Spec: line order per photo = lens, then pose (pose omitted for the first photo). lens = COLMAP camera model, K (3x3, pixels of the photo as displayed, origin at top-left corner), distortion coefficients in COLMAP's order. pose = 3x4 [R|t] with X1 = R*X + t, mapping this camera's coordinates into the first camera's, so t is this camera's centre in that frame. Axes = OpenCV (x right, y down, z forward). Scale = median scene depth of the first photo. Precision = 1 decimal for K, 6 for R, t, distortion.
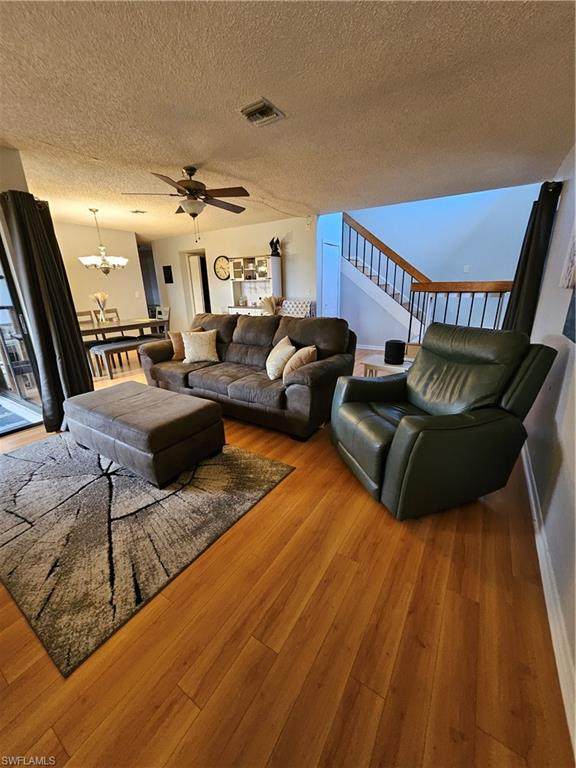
lens RADIAL K [[301.9, 0, 287.9], [0, 301.9, 383.1], [0, 0, 1]] dist [0.004212, -0.000473]
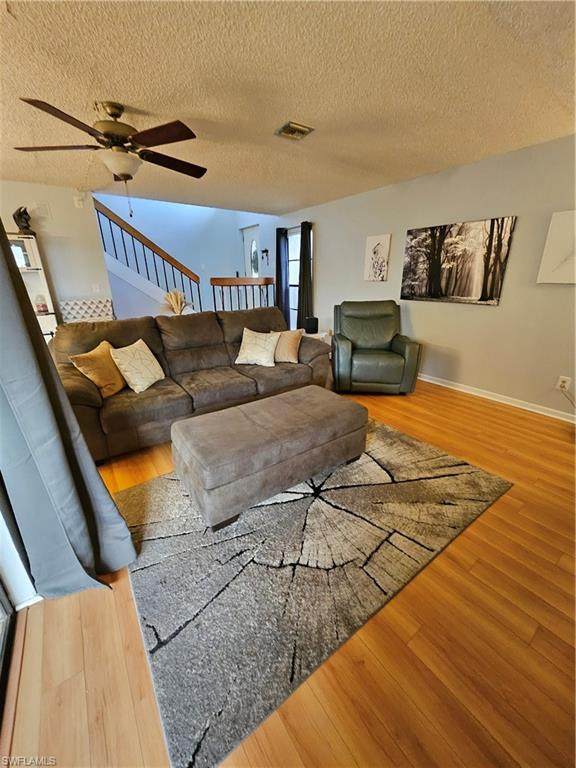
lens RADIAL K [[301.9, 0, 291.2], [0, 301.9, 383.9], [0, 0, 1]] dist [0.004212, -0.000473]
pose [[0.357720, -0.300598, 0.884125, -1.593205], [0.285131, 0.936720, 0.203115, -0.240464], [-0.889234, 0.179433, 0.420794, 0.773252]]
